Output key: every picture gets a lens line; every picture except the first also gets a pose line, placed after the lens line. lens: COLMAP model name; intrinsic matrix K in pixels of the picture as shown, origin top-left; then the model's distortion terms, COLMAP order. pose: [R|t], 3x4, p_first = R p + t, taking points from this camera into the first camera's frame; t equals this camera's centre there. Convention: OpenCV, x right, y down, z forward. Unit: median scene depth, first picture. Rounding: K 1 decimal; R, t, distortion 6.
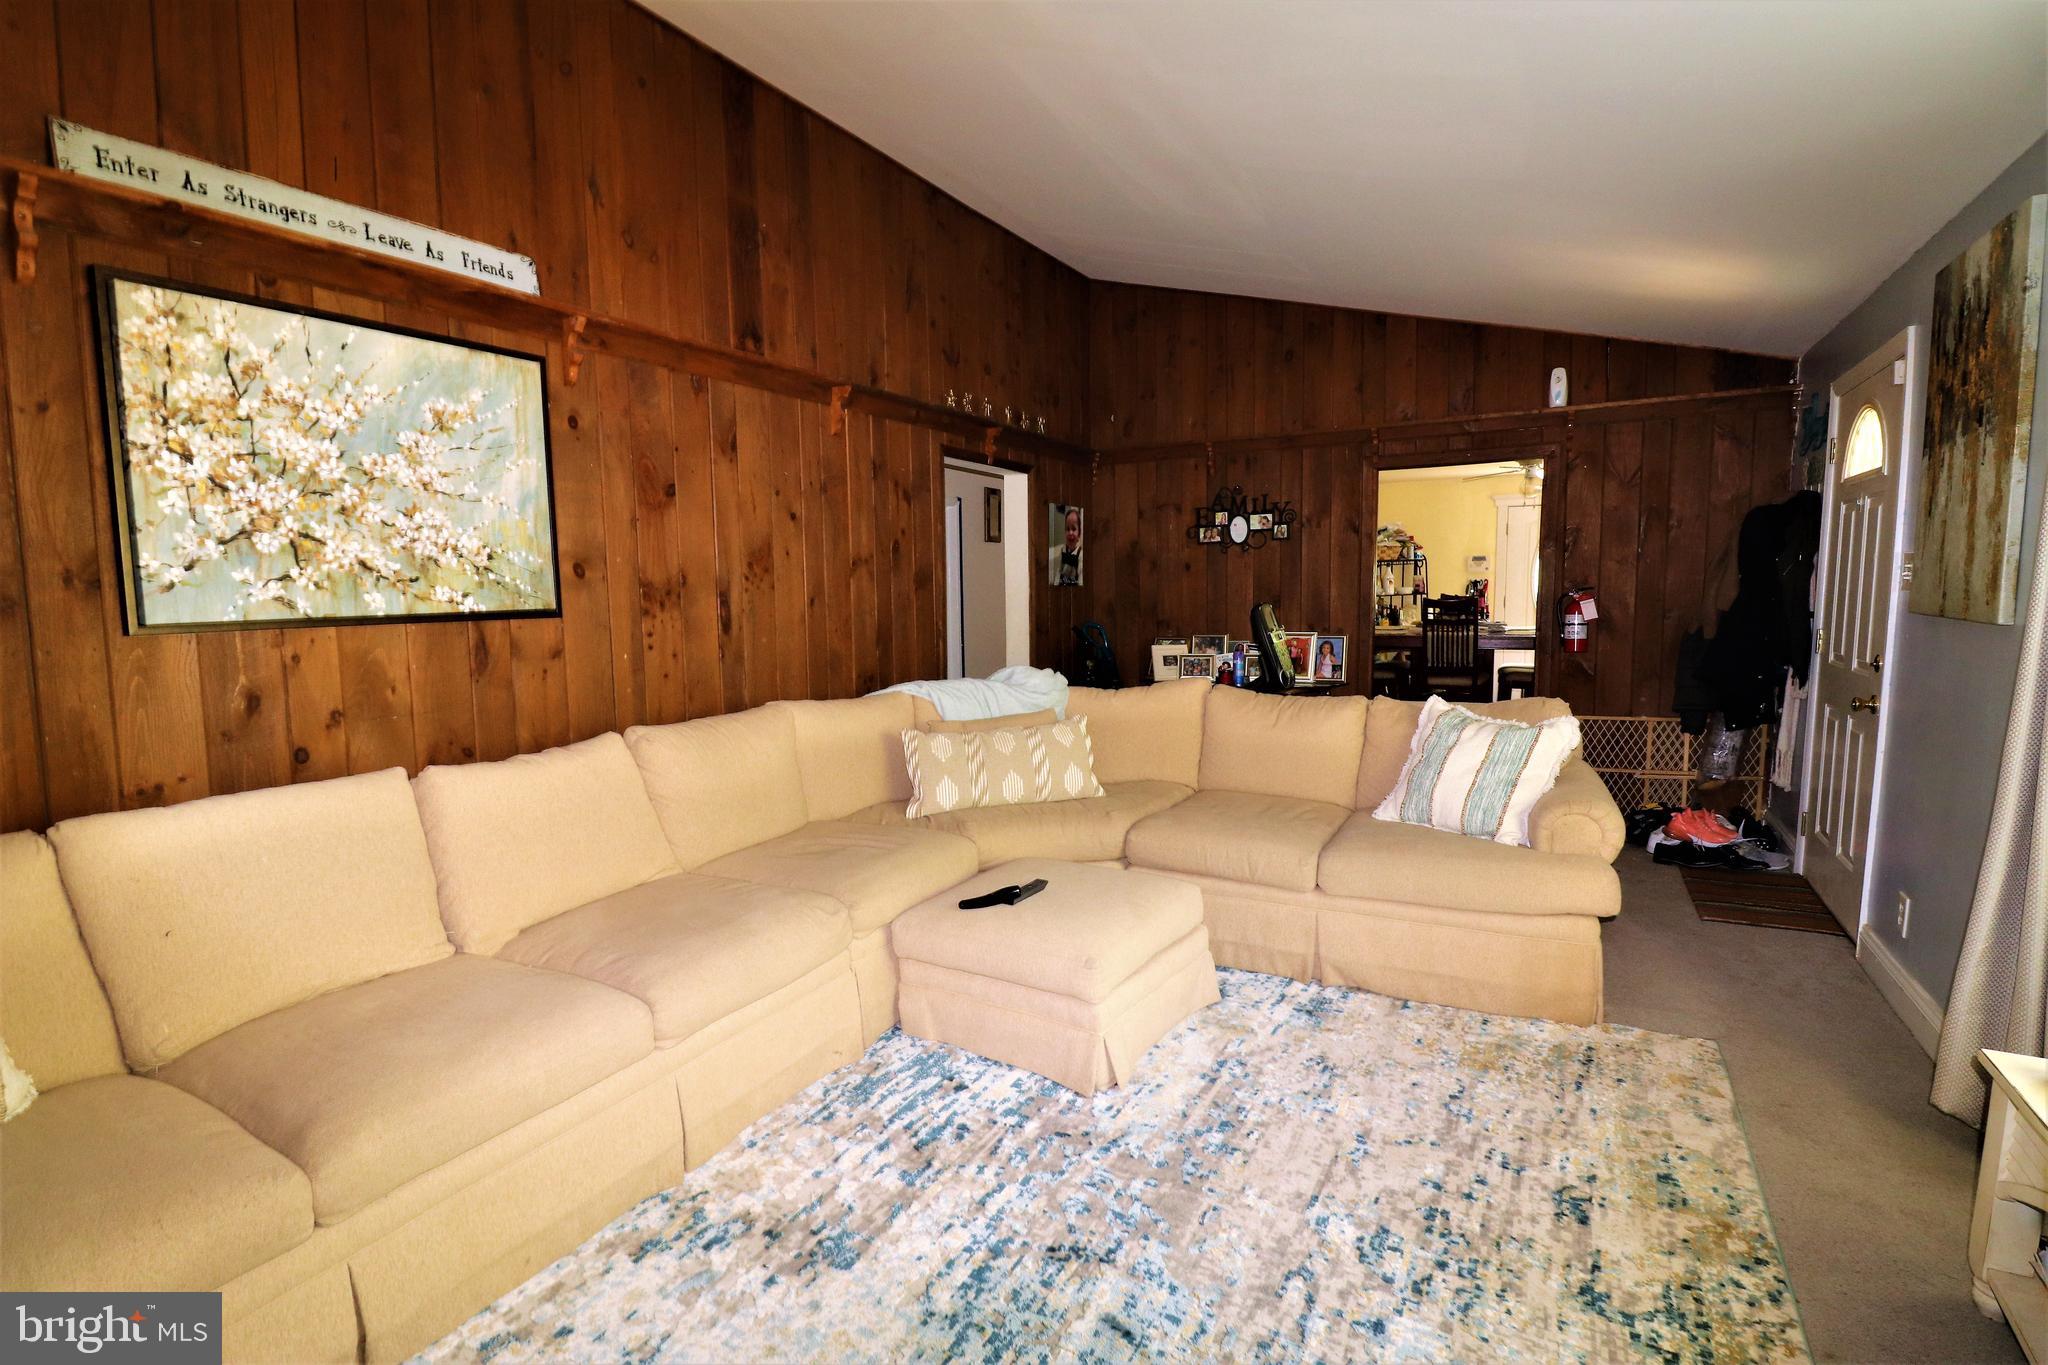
lens RADIAL K [[945.6, 0, 1021.7], [0, 945.6, 680.8], [0, 0, 1]] dist [-0.005209, -0.001965]
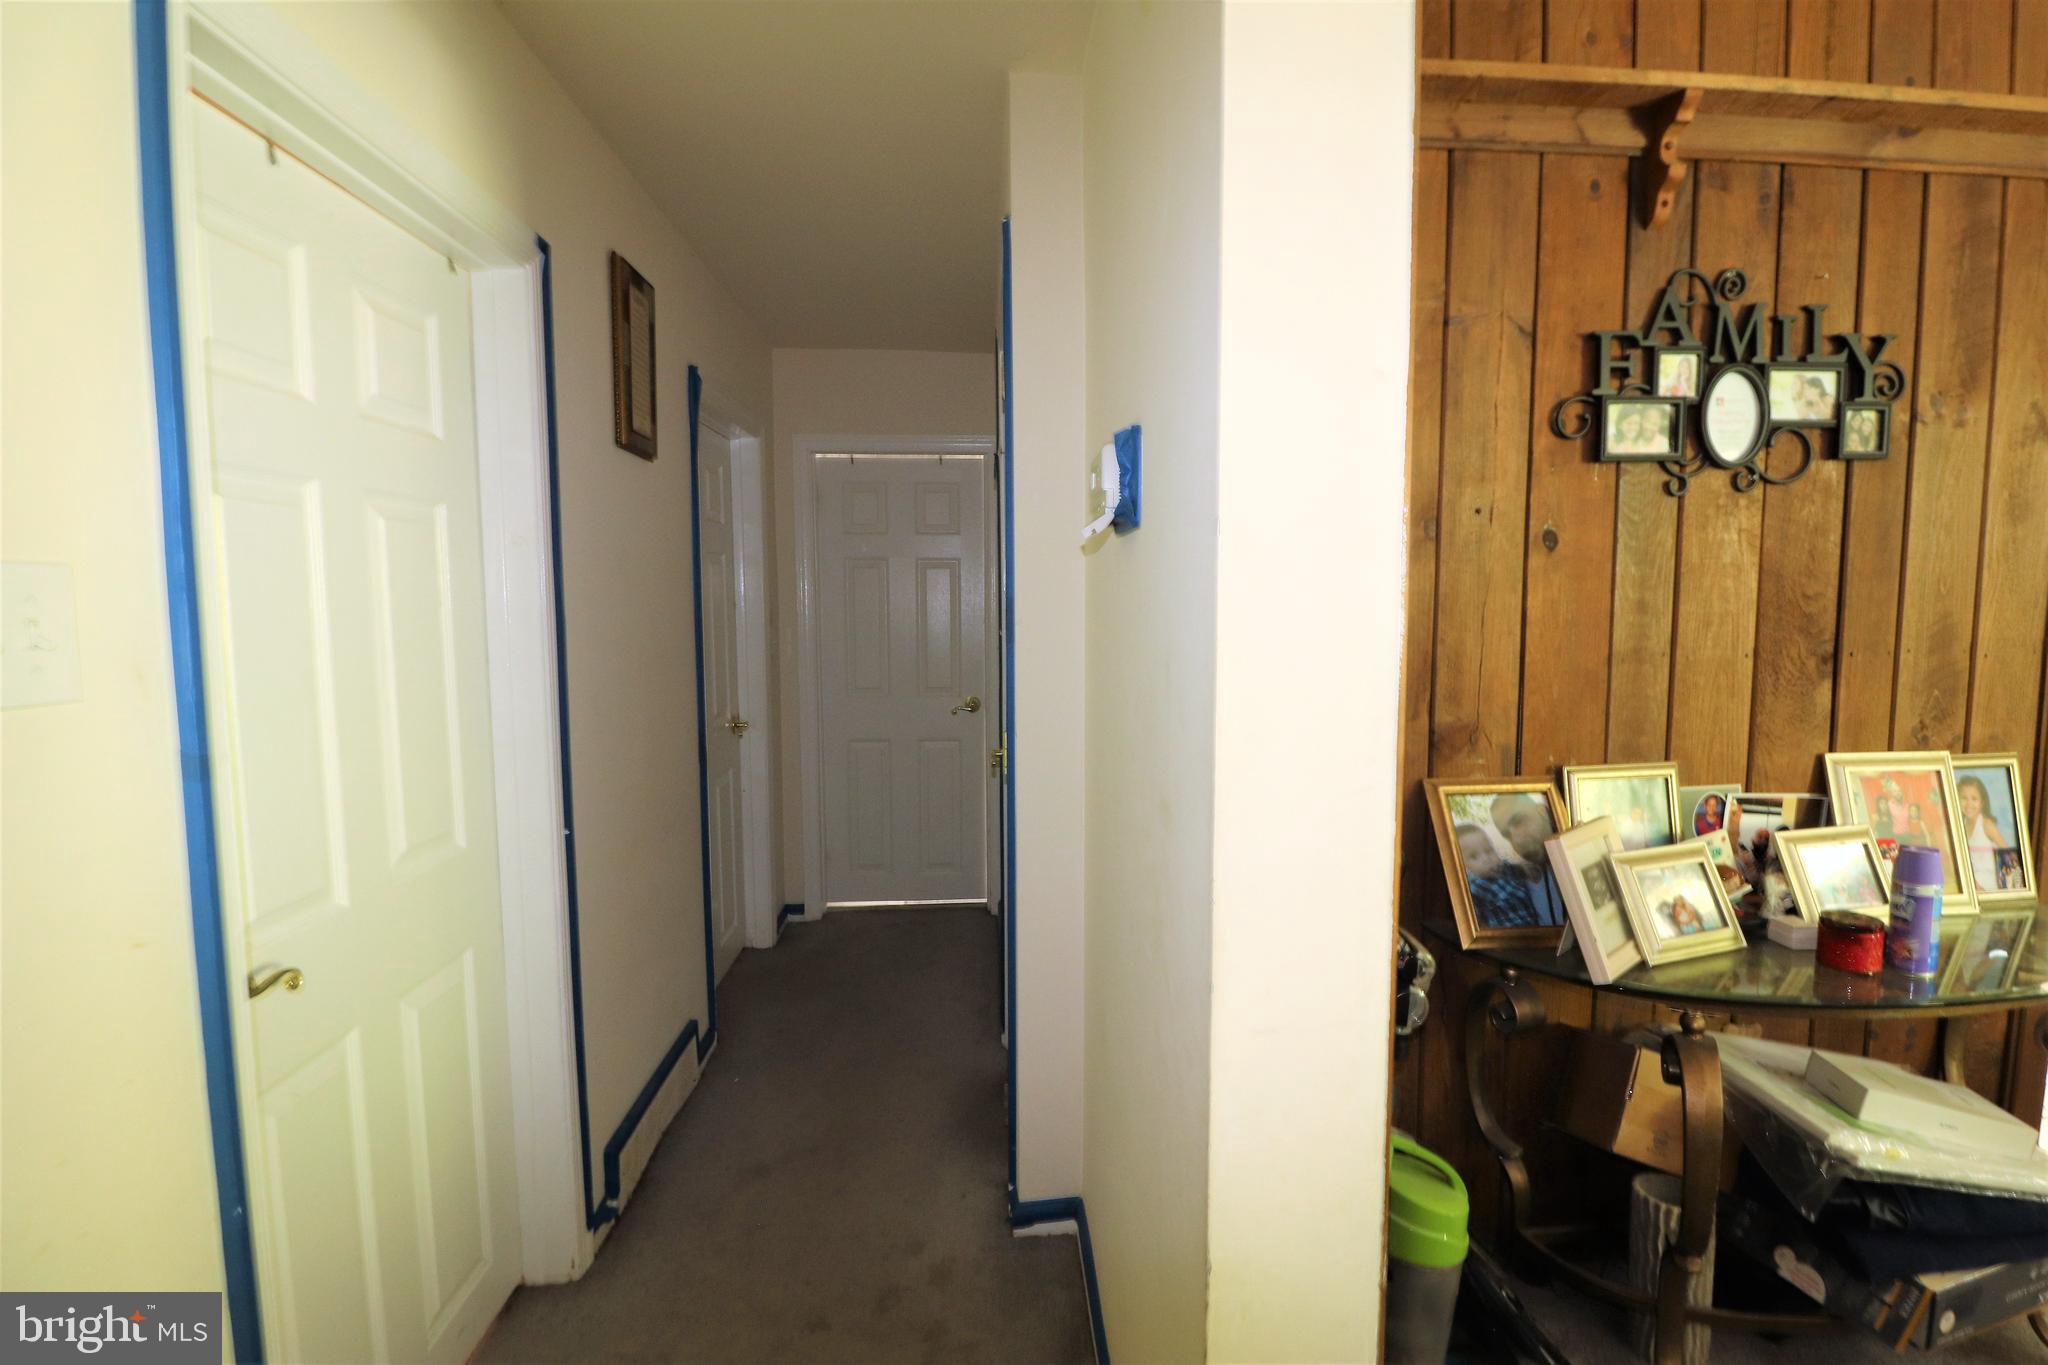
lens RADIAL K [[945.6, 0, 1032.4], [0, 945.6, 679.4], [0, 0, 1]] dist [-0.005209, -0.001965]
pose [[0.828382, -0.032571, 0.559216, -0.123459], [0.044966, 0.998953, -0.008427, -0.084300], [-0.558356, 0.032126, 0.828979, 0.877547]]
